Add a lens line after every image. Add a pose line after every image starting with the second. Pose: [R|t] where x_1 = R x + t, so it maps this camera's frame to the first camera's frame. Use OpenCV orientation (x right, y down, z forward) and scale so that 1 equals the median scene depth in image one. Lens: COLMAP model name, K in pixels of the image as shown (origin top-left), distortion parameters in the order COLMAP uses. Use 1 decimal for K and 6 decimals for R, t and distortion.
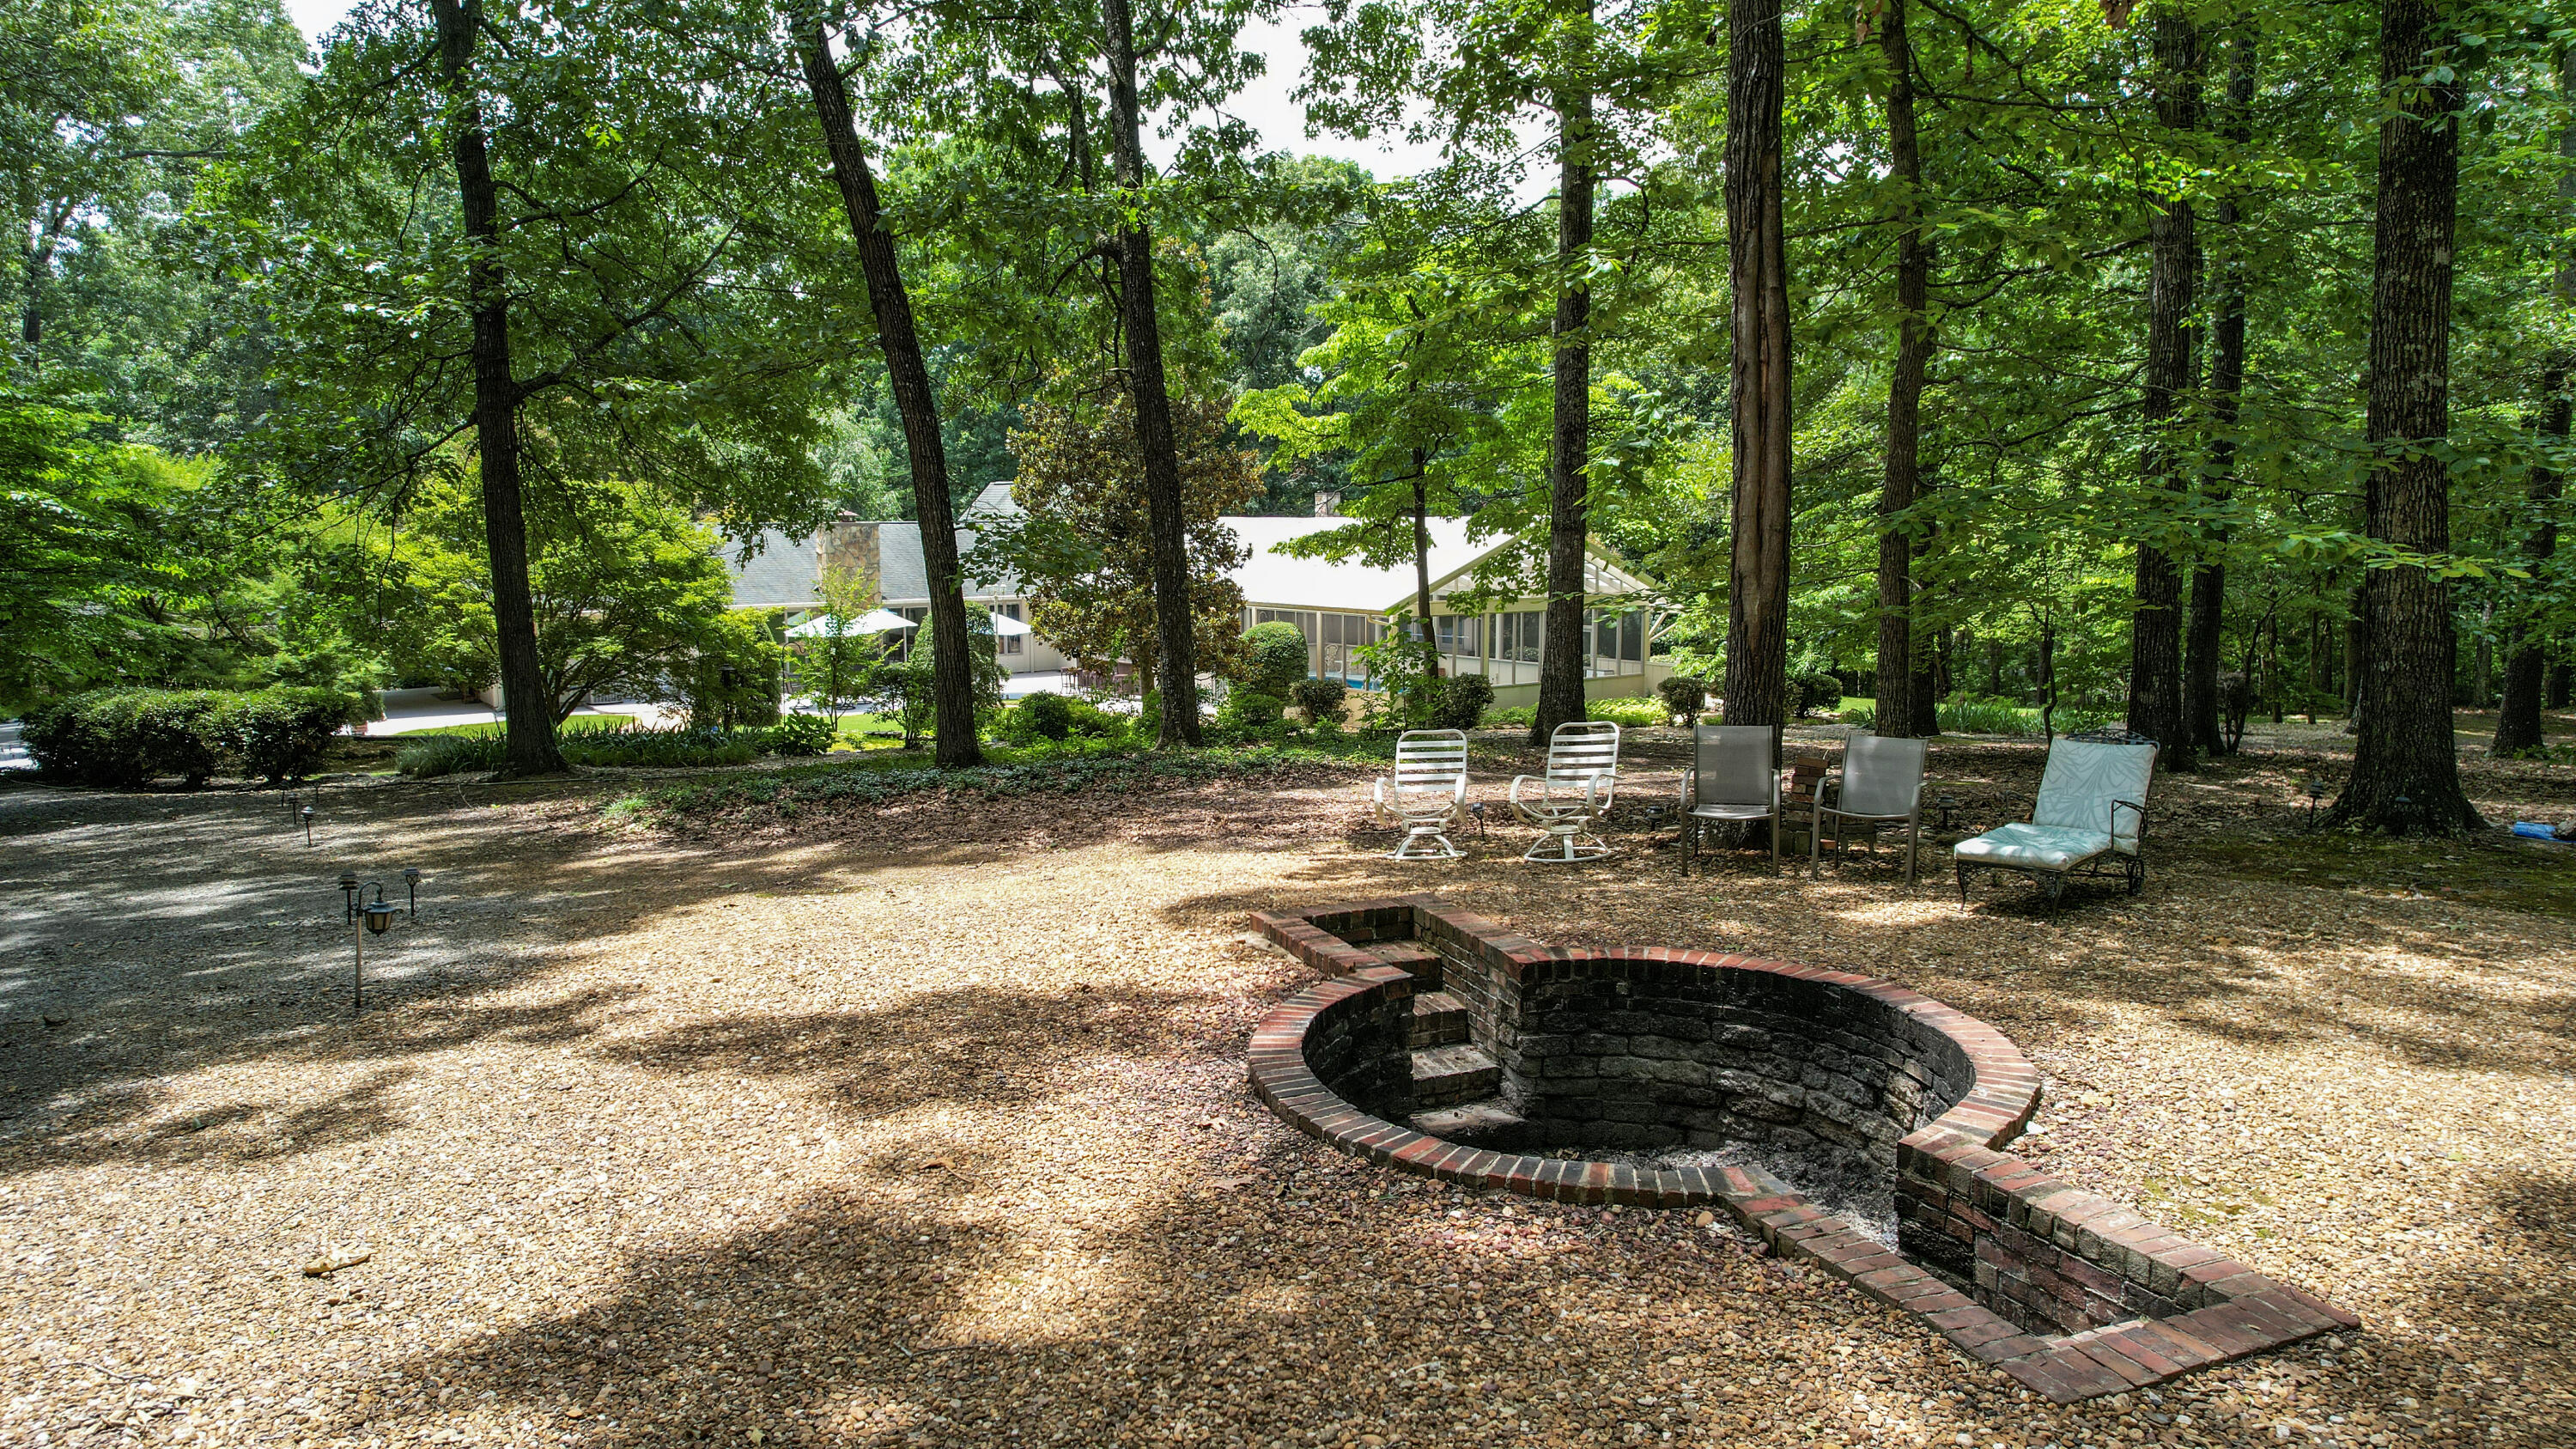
lens RADIAL K [[1644.5, 0, 1282.1], [0, 1644.5, 731.0], [0, 0, 1]] dist [-0.082440, 0.079299]
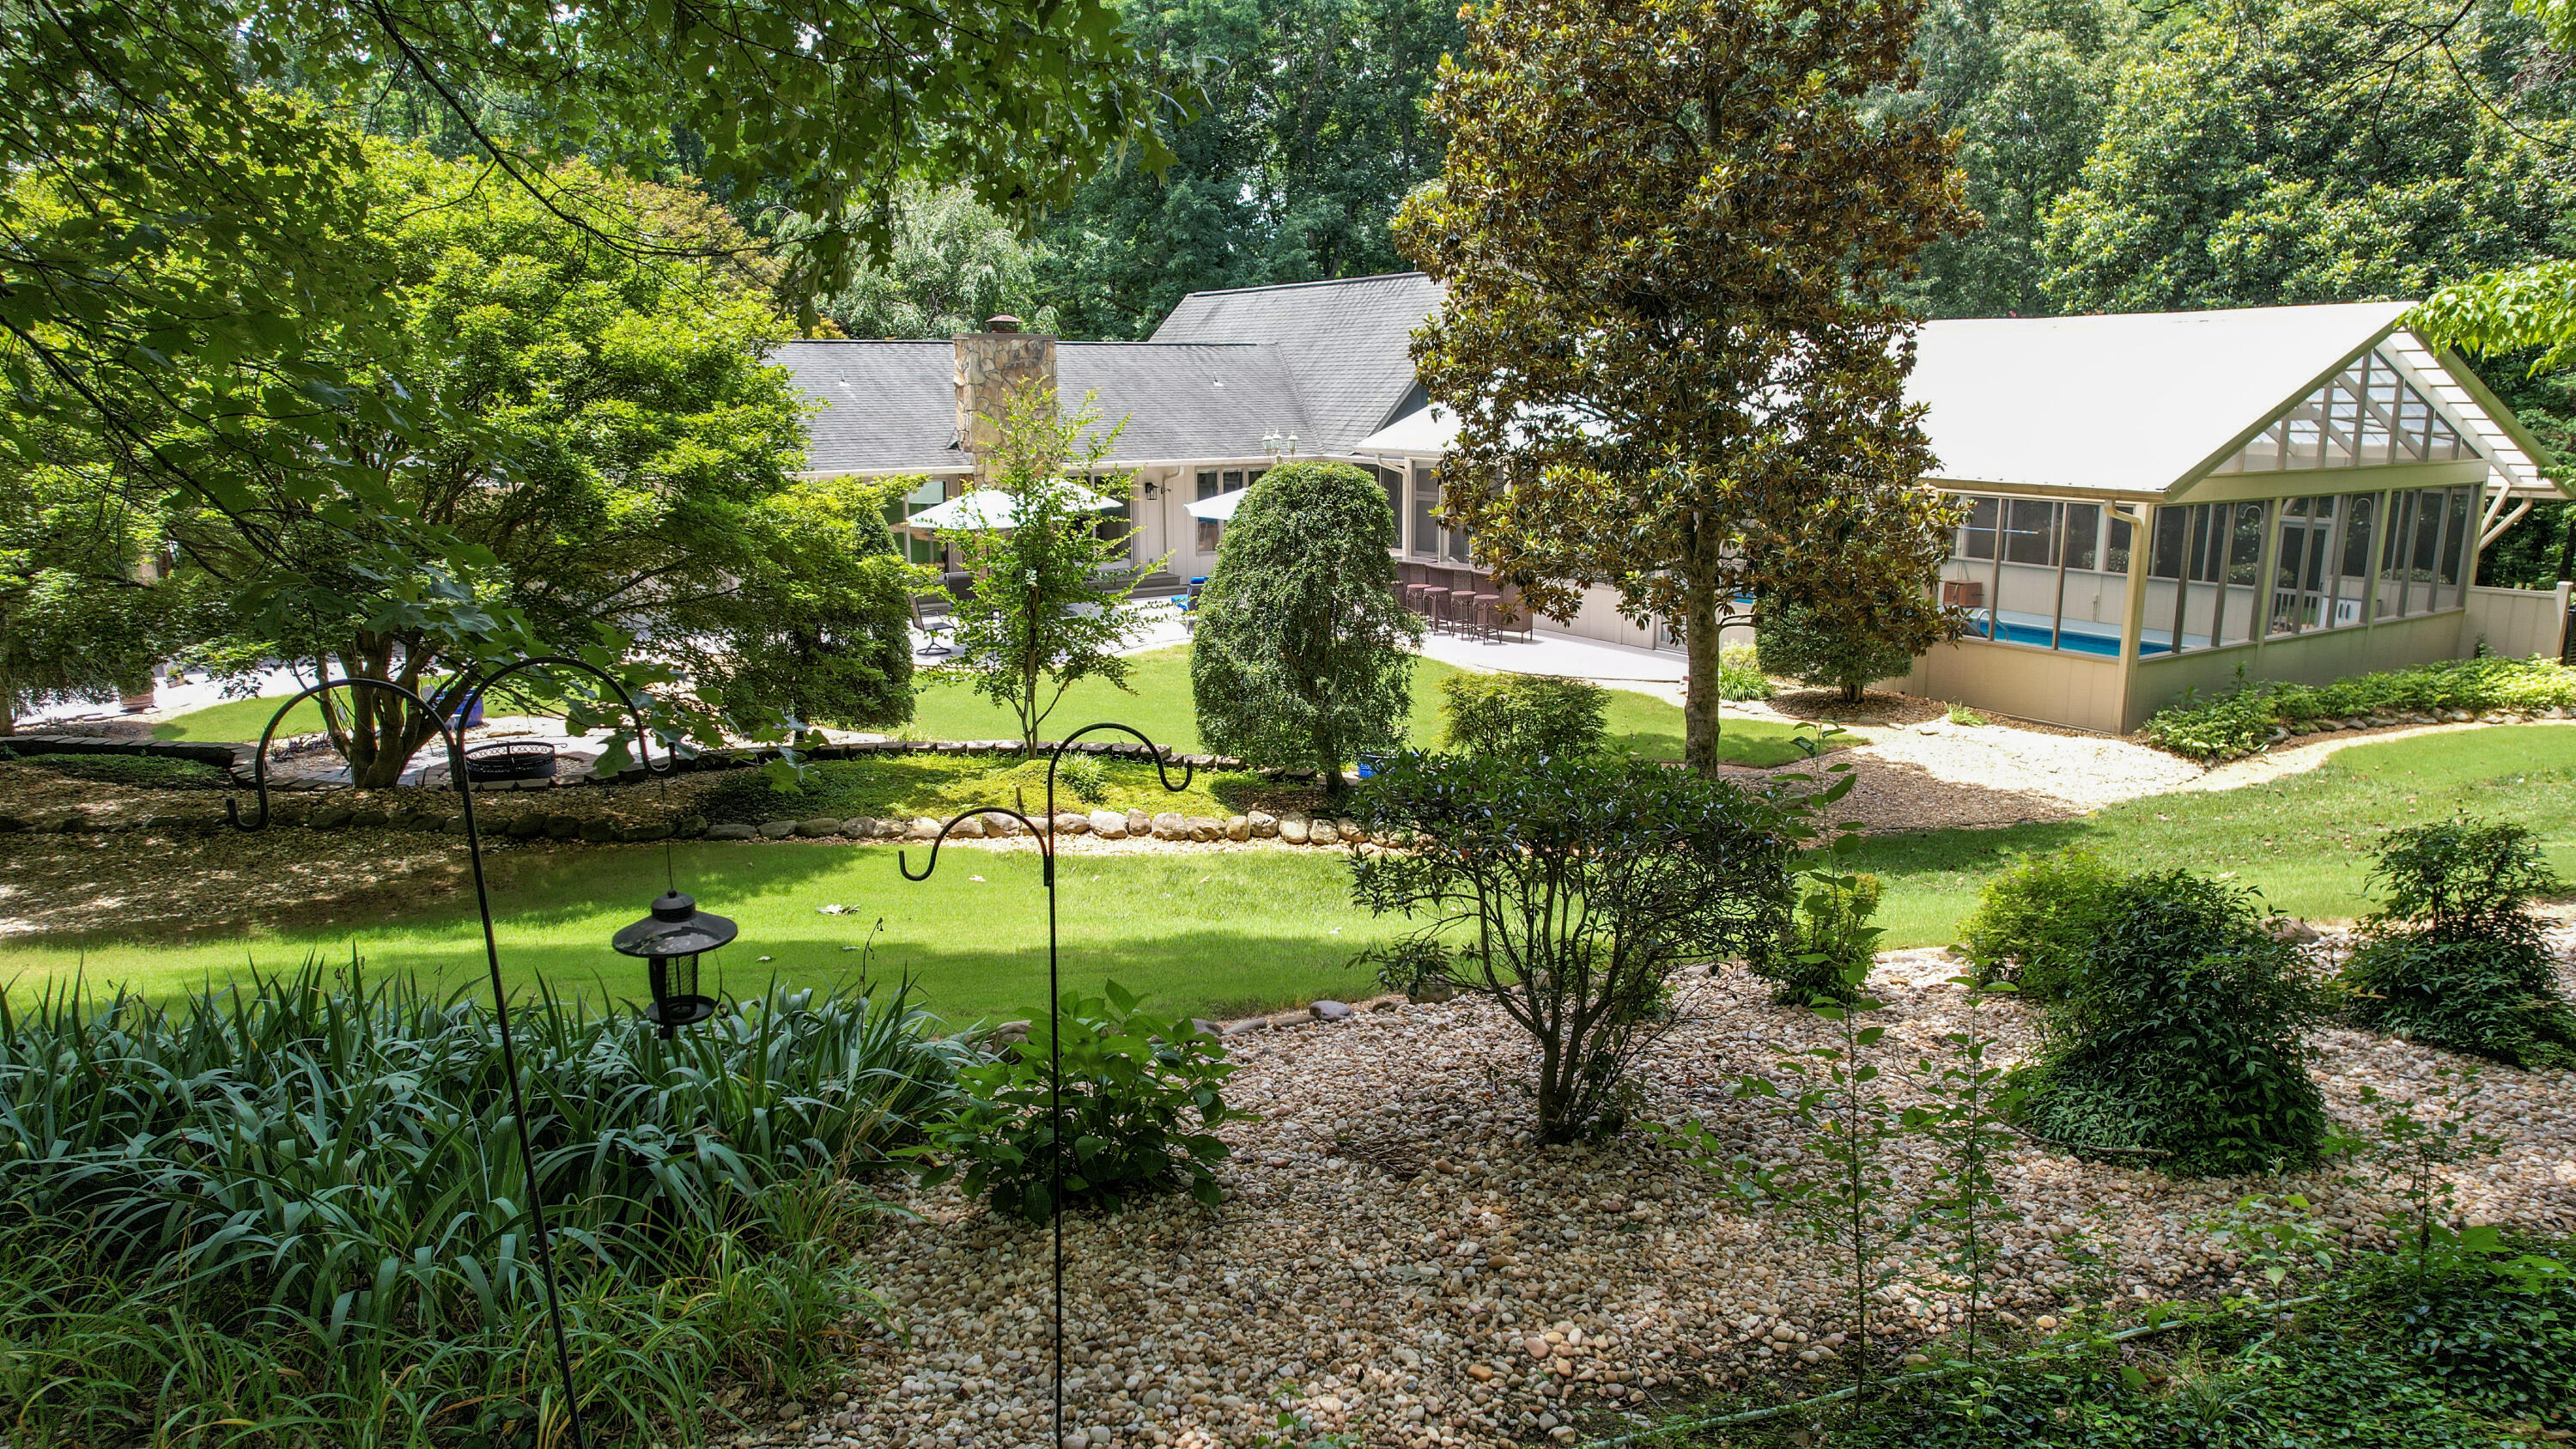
lens RADIAL K [[1644.5, 0, 1282.1], [0, 1644.5, 731.0], [0, 0, 1]] dist [-0.082440, 0.079299]
pose [[0.998295, 0.013945, -0.056685, -0.190684], [-0.009381, 0.996750, 0.080008, -0.045808], [0.057617, -0.079339, 0.995181, 0.588434]]
